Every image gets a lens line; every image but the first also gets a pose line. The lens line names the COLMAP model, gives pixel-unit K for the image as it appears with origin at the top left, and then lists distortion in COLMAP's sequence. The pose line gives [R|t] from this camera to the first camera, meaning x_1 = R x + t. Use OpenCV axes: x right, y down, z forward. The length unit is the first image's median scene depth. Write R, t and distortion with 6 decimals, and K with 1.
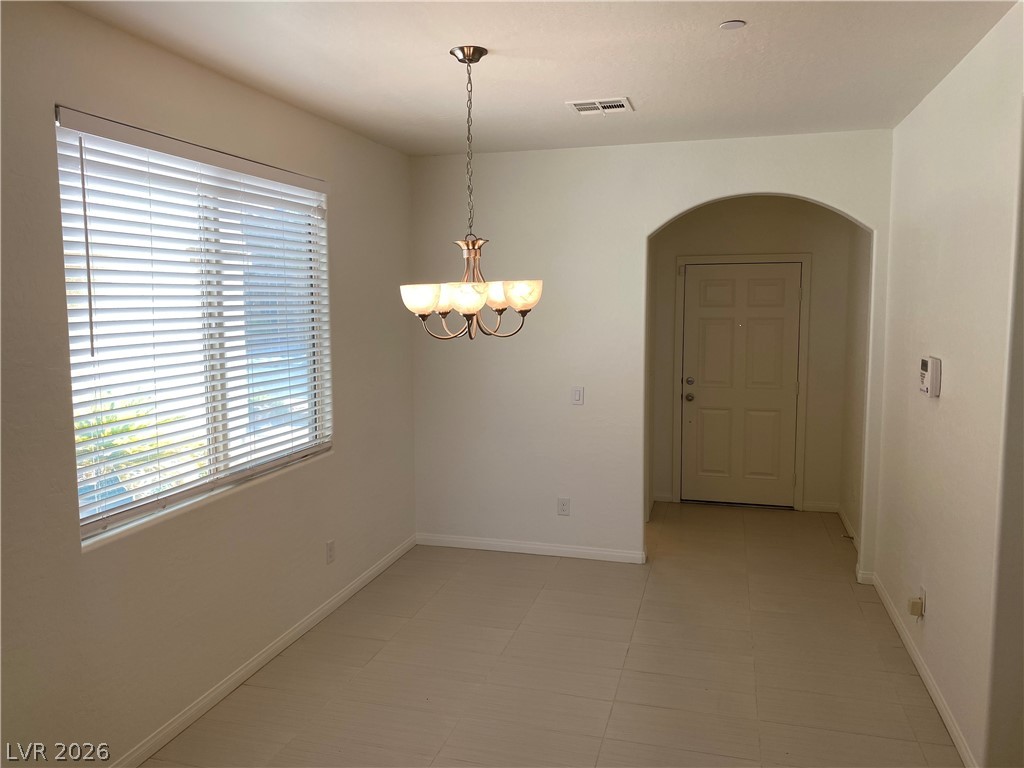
lens RADIAL K [[781.6, 0, 513.4], [0, 781.6, 380.9], [0, 0, 1]] dist [0.055729, -0.016498]
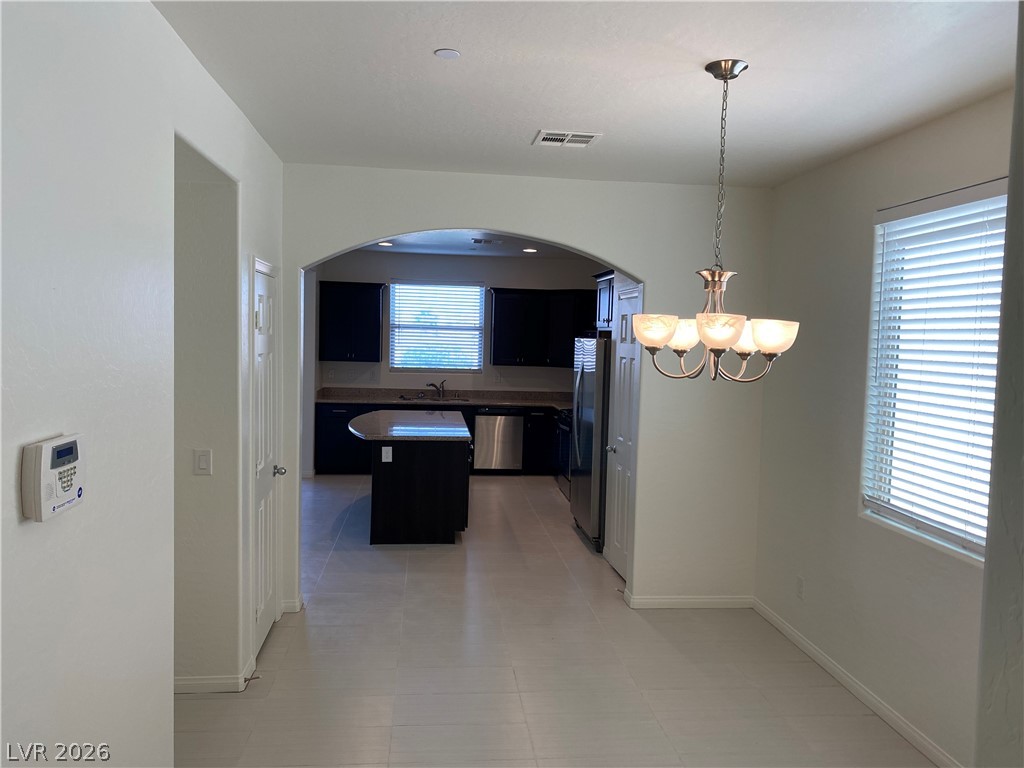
lens RADIAL K [[781.6, 0, 513.9], [0, 781.6, 385.1], [0, 0, 1]] dist [0.055729, -0.016498]
pose [[-0.924786, 0.001454, -0.380486, 0.523743], [-0.066668, 0.983903, 0.165801, -0.192173], [0.374603, 0.178696, -0.909802, 1.823326]]
